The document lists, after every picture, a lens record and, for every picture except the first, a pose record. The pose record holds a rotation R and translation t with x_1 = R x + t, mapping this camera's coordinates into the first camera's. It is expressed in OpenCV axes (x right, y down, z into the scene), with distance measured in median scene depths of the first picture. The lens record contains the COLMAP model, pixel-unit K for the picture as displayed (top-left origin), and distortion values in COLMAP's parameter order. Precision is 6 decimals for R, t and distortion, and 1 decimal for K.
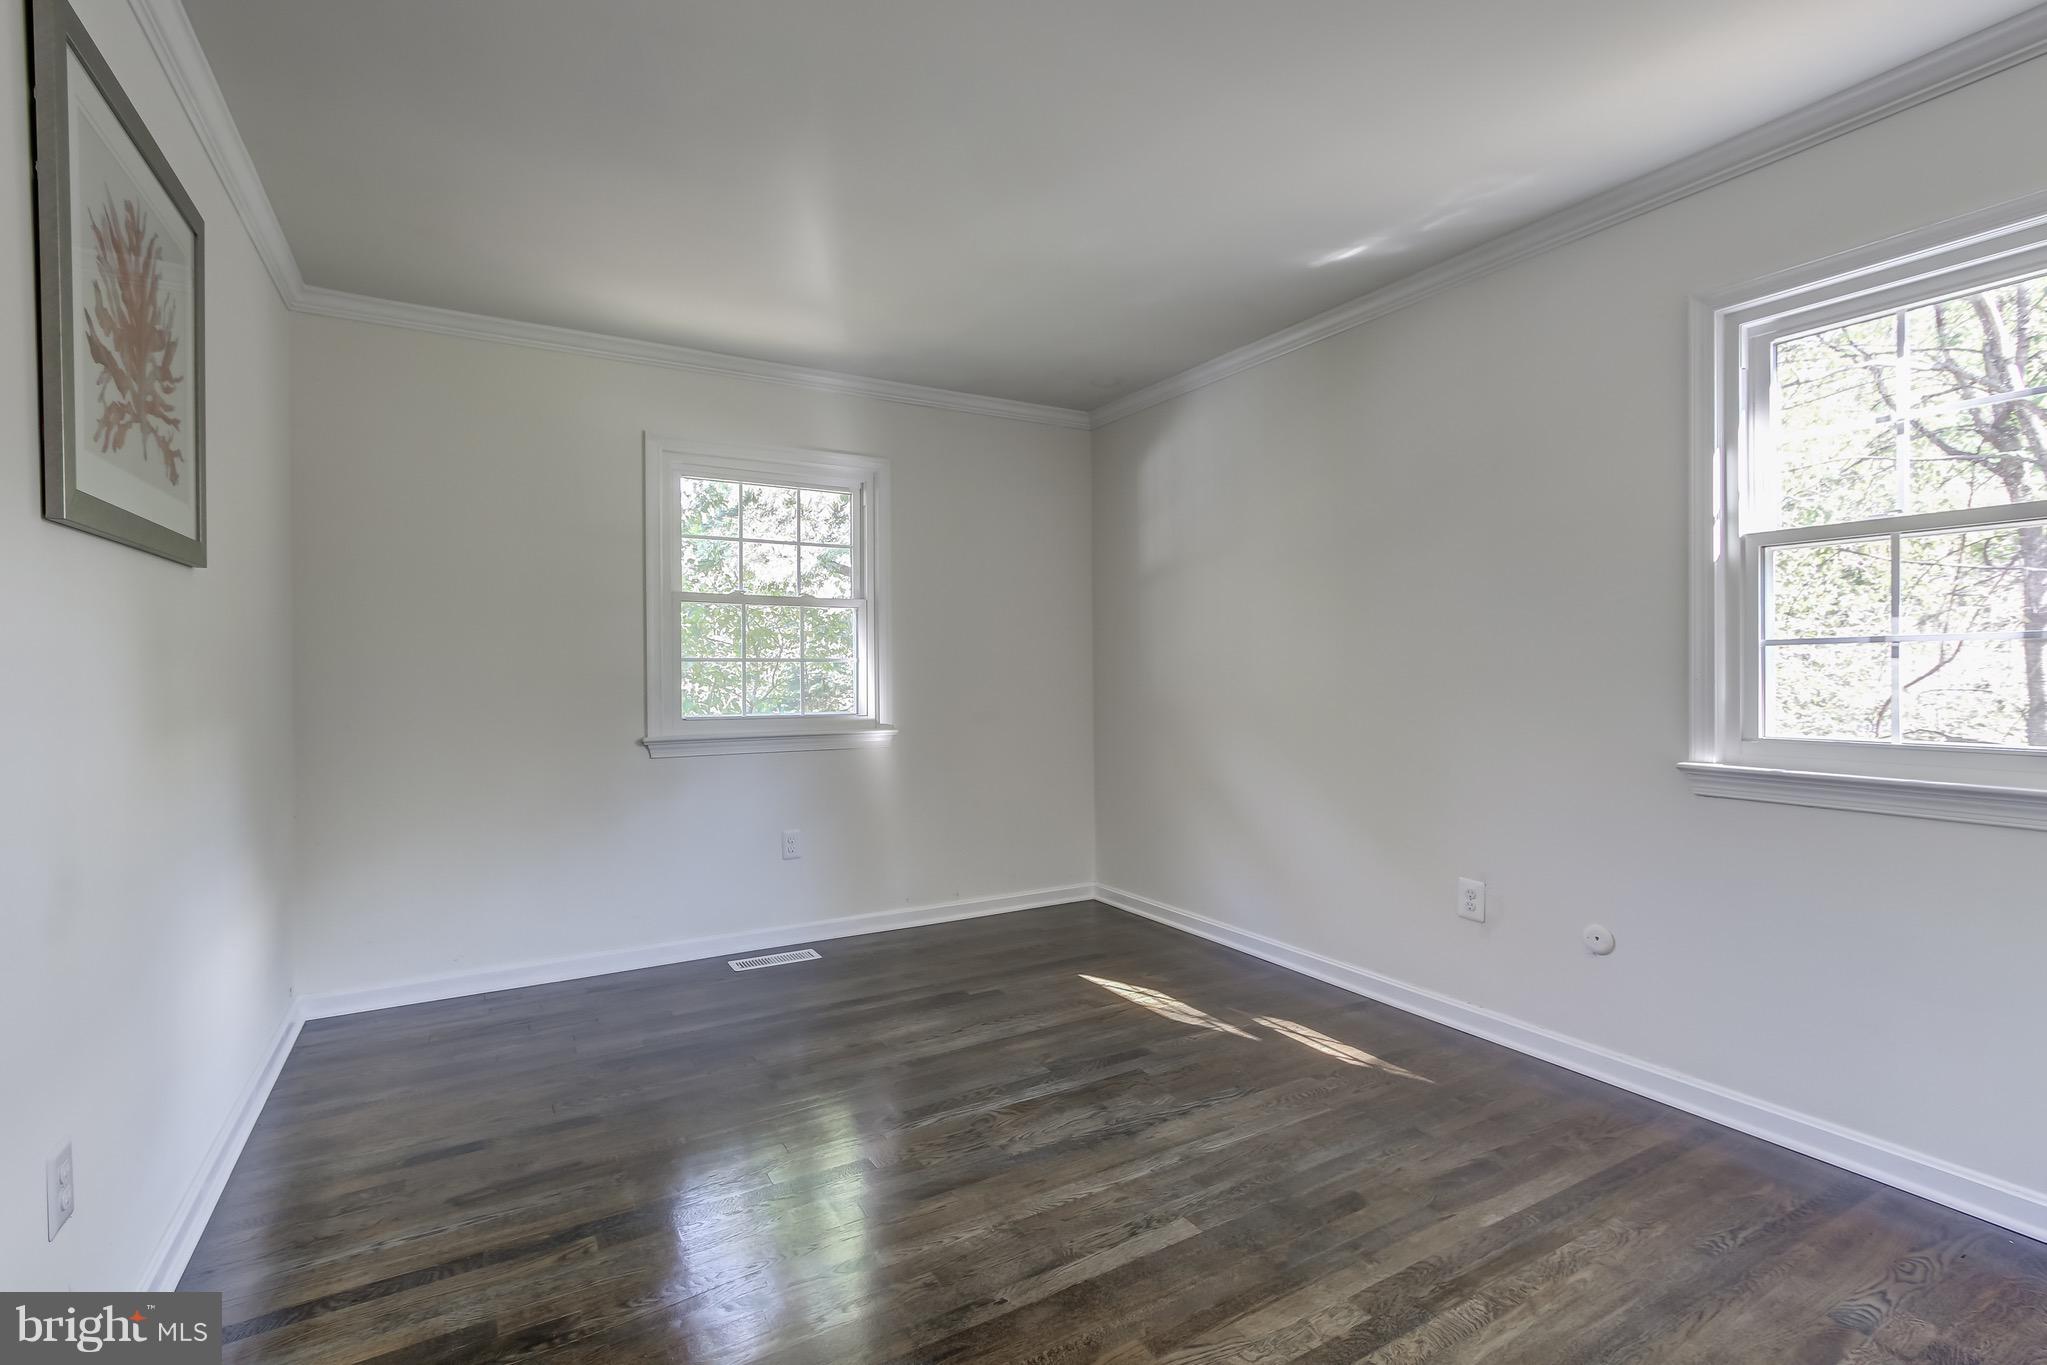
lens RADIAL K [[941.9, 0, 1031.3], [0, 941.9, 680.7], [0, 0, 1]] dist [-0.002540, 0.003898]
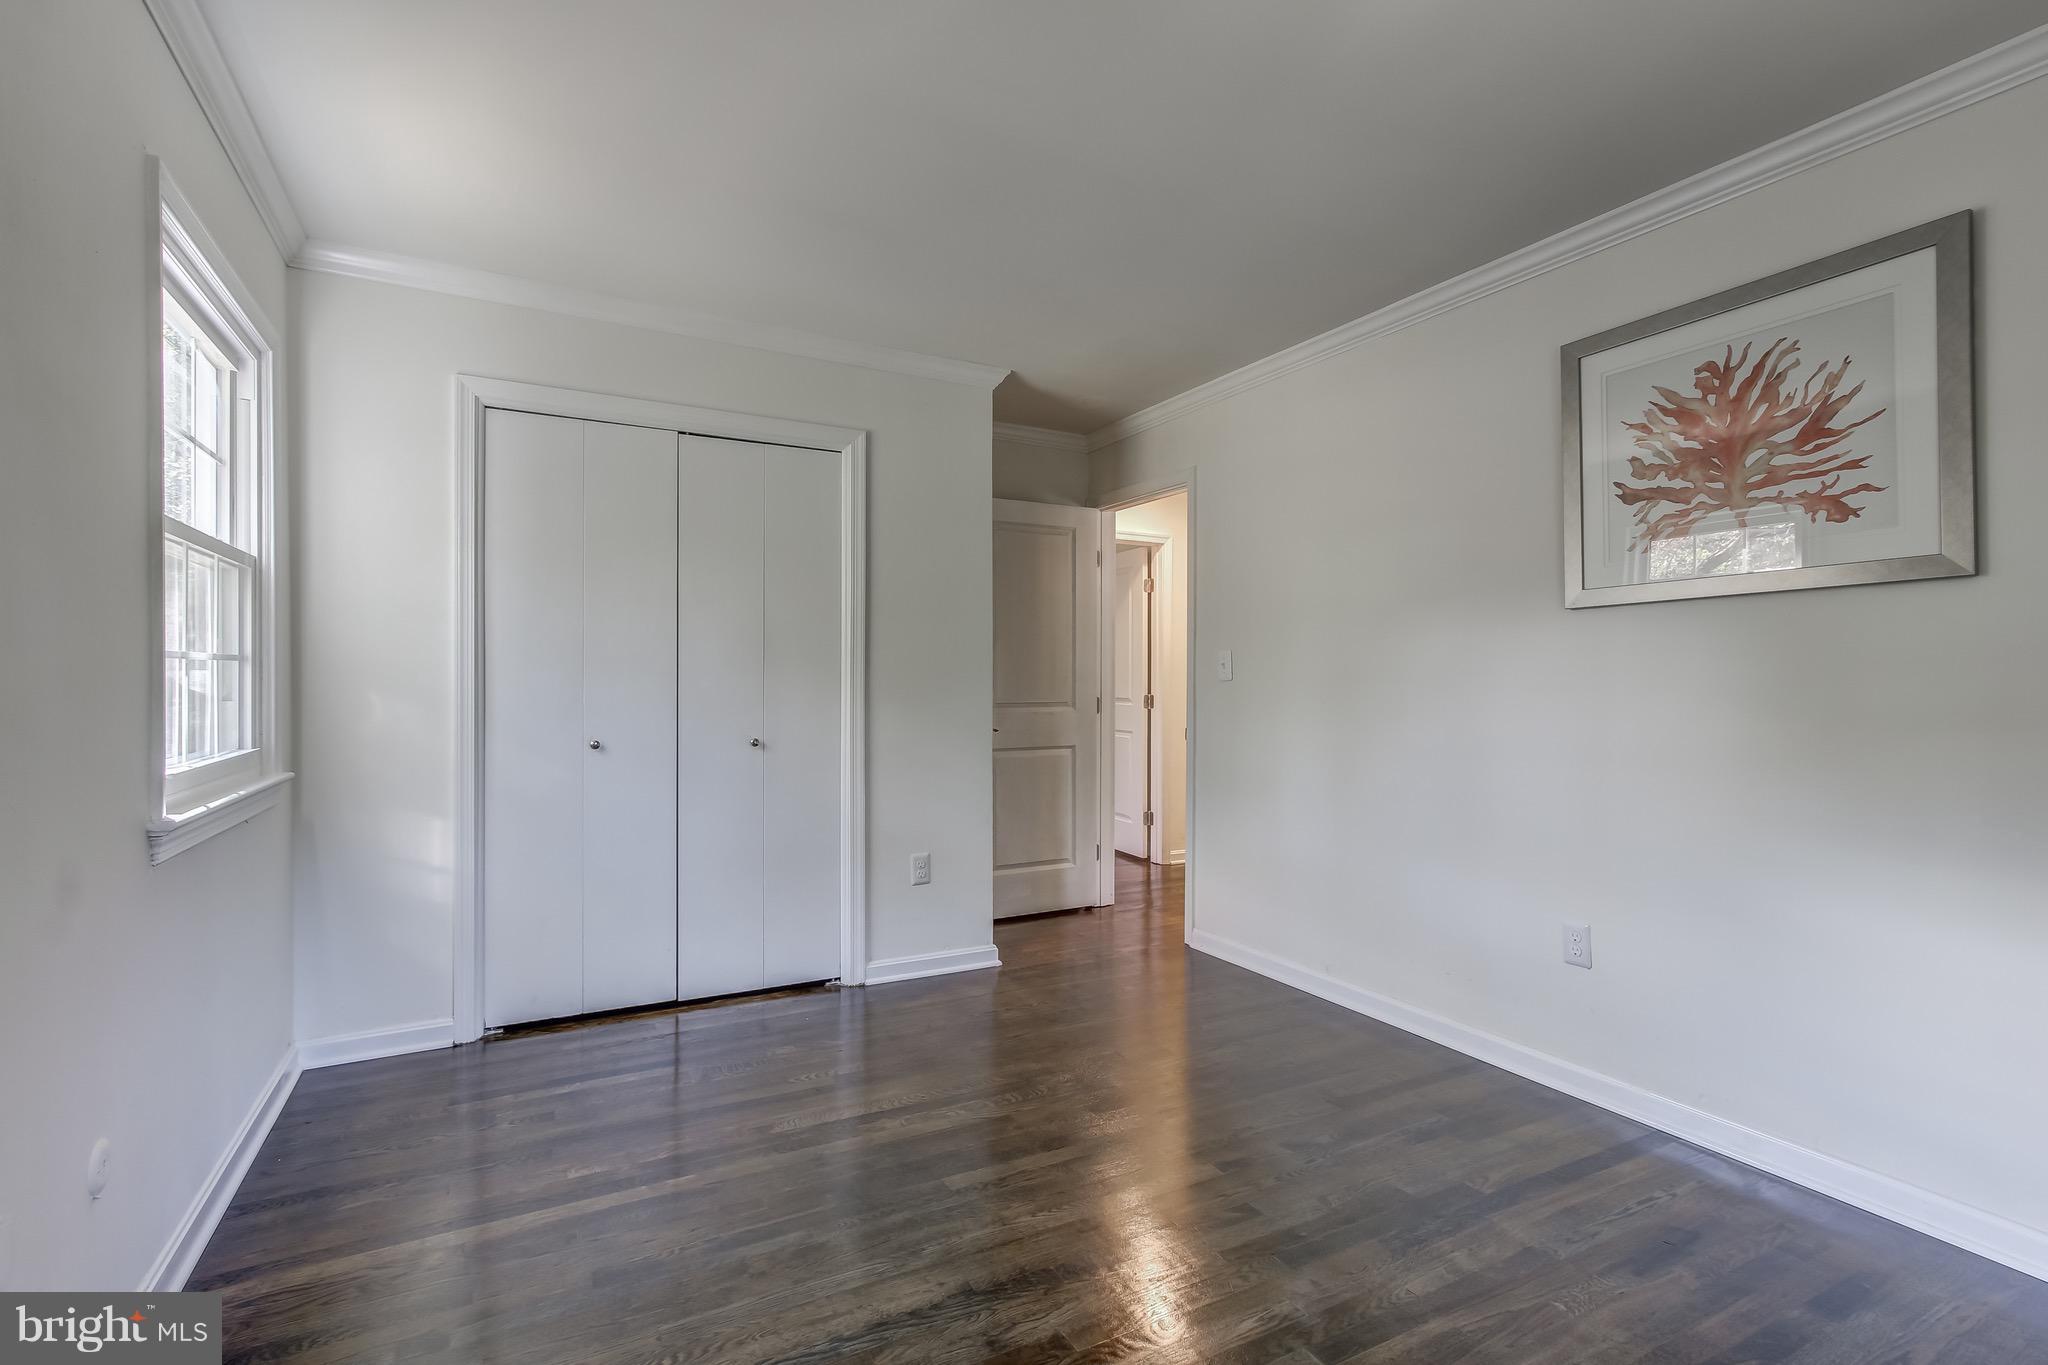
lens RADIAL K [[942.4, 0, 1010.4], [0, 942.4, 675.2], [0, 0, 1]] dist [-0.002540, 0.003898]
pose [[-0.998222, 0.002313, 0.059560, 0.028070], [0.002626, 0.999983, 0.005165, -0.029346], [-0.059547, 0.005312, -0.998211, 2.074395]]
